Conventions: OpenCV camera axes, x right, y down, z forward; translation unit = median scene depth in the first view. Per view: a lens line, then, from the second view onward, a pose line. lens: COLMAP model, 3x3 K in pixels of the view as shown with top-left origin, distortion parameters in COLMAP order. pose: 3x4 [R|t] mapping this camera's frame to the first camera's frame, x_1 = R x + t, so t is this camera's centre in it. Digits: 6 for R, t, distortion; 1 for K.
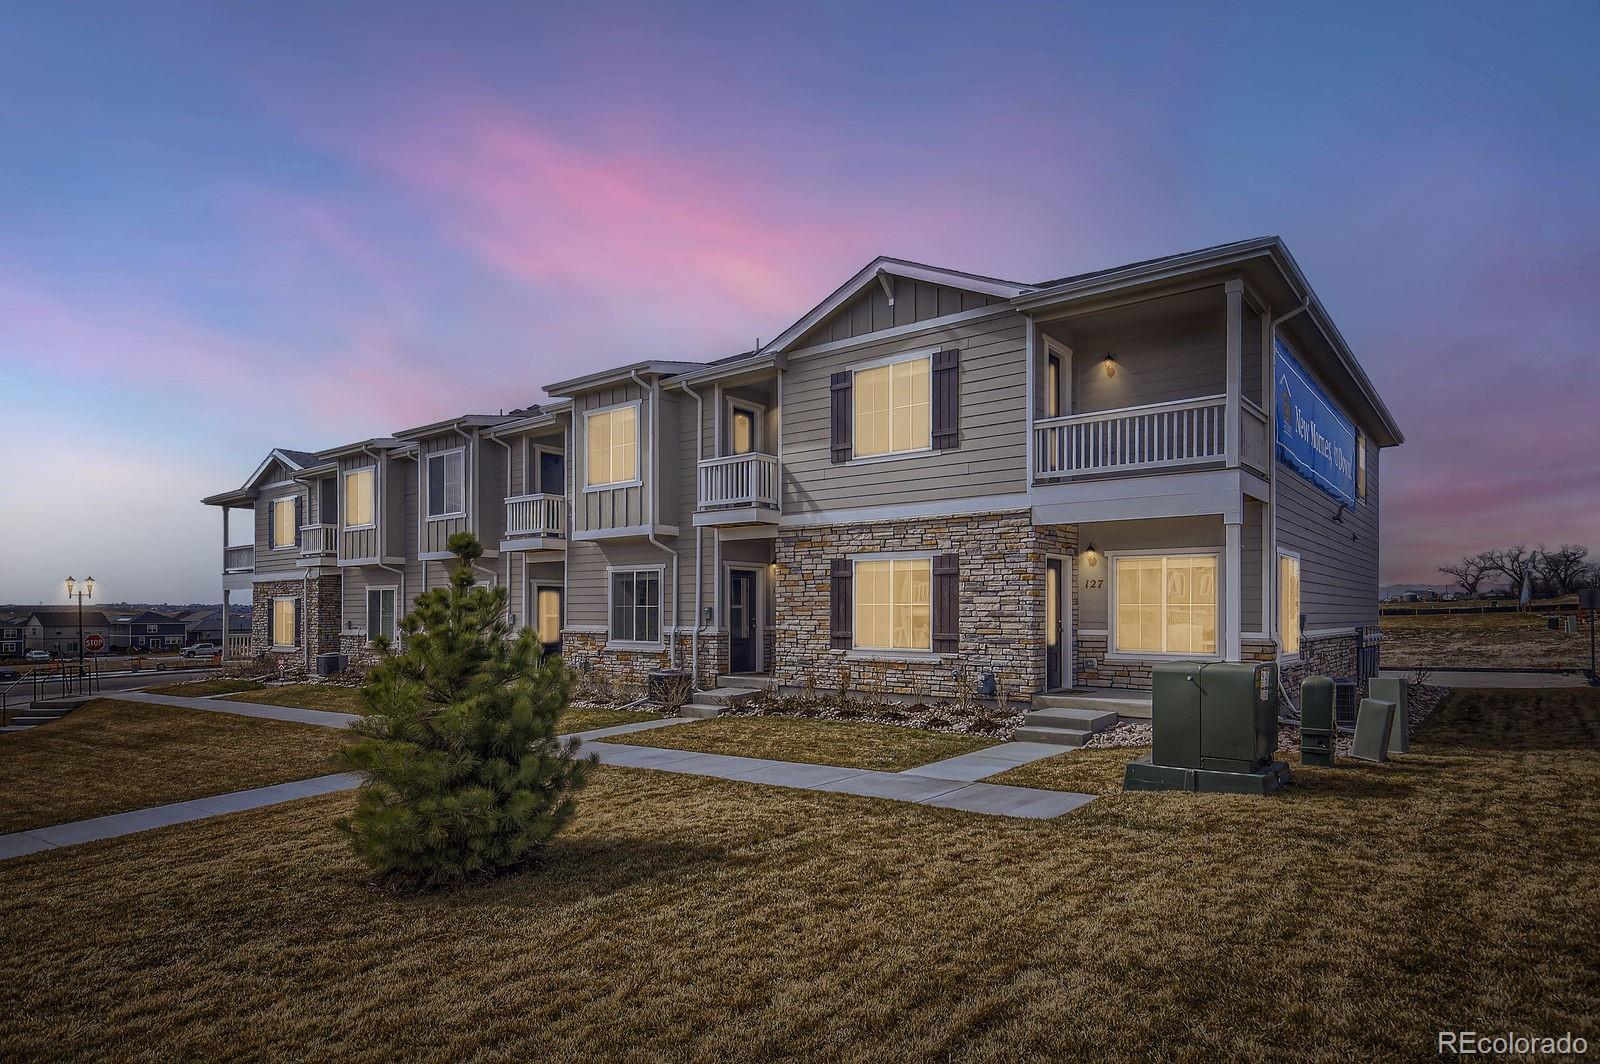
lens RADIAL K [[874.6, 0, 770.9], [0, 874.6, 604.5], [0, 0, 1]] dist [0.002165, 0.000123]
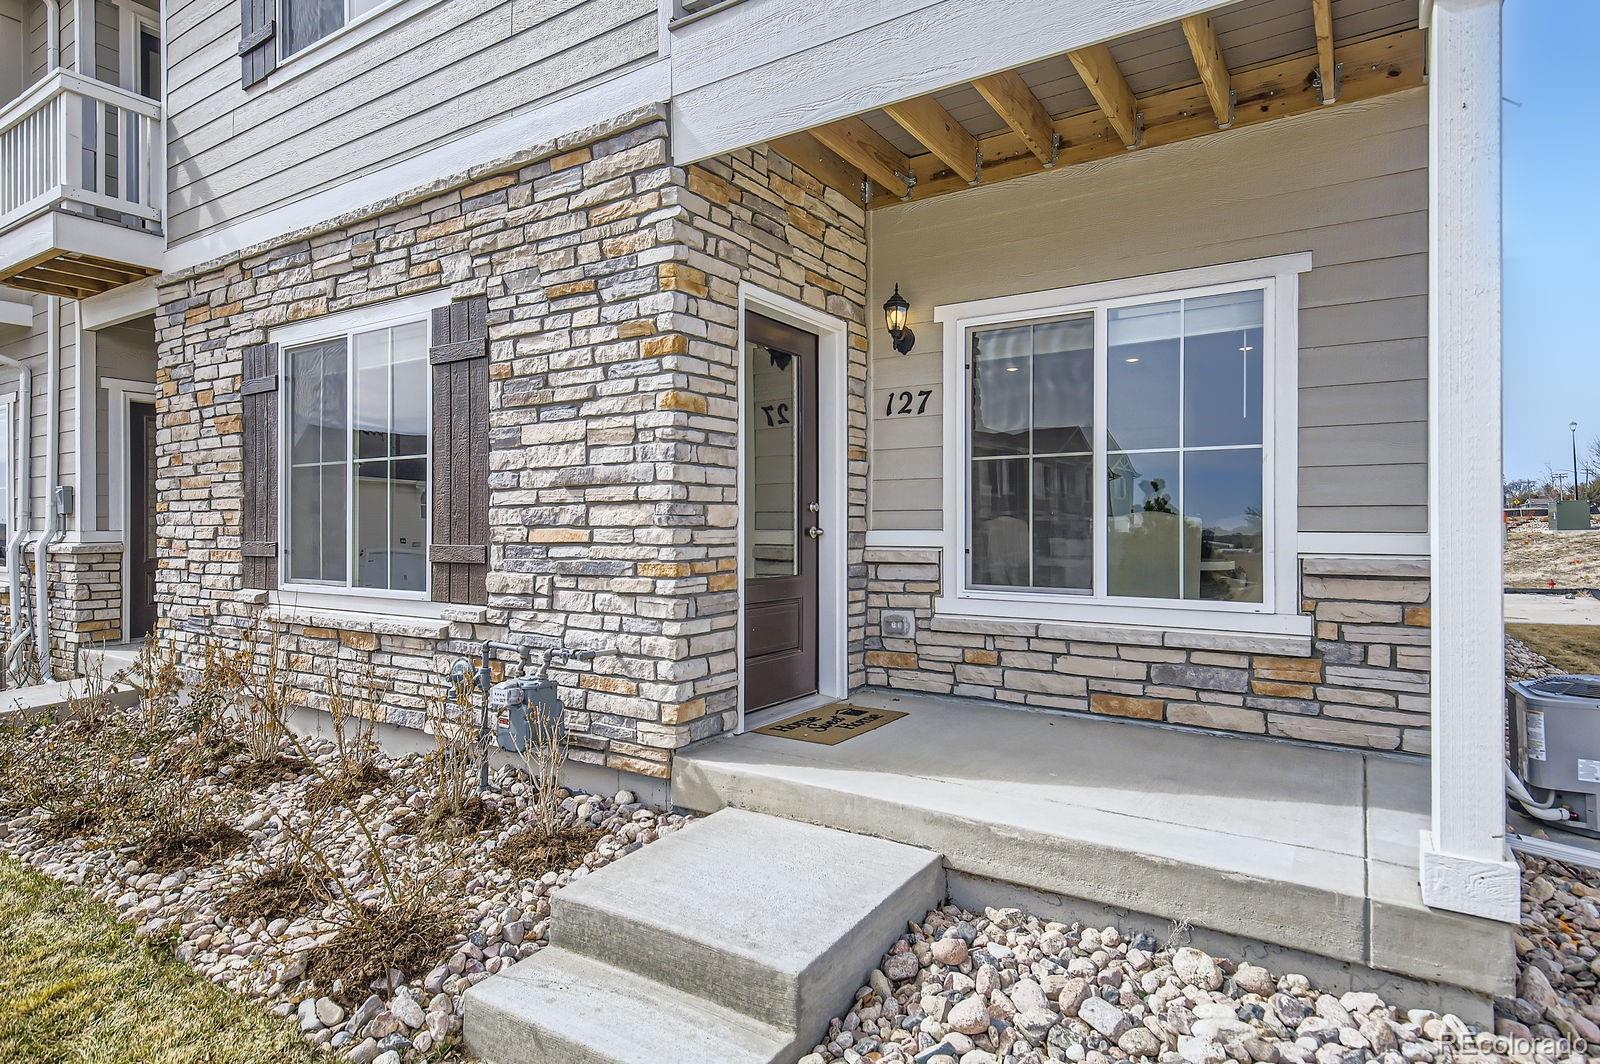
lens RADIAL K [[874.6, 0, 800.0], [0, 874.6, 529.6], [0, 0, 1]] dist [0.002165, 0.000123]
pose [[0.990476, -0.002656, 0.137661, 0.281570], [0.000941, 0.999921, 0.012516, 0.024098], [-0.137684, -0.012267, 0.990400, 0.664469]]
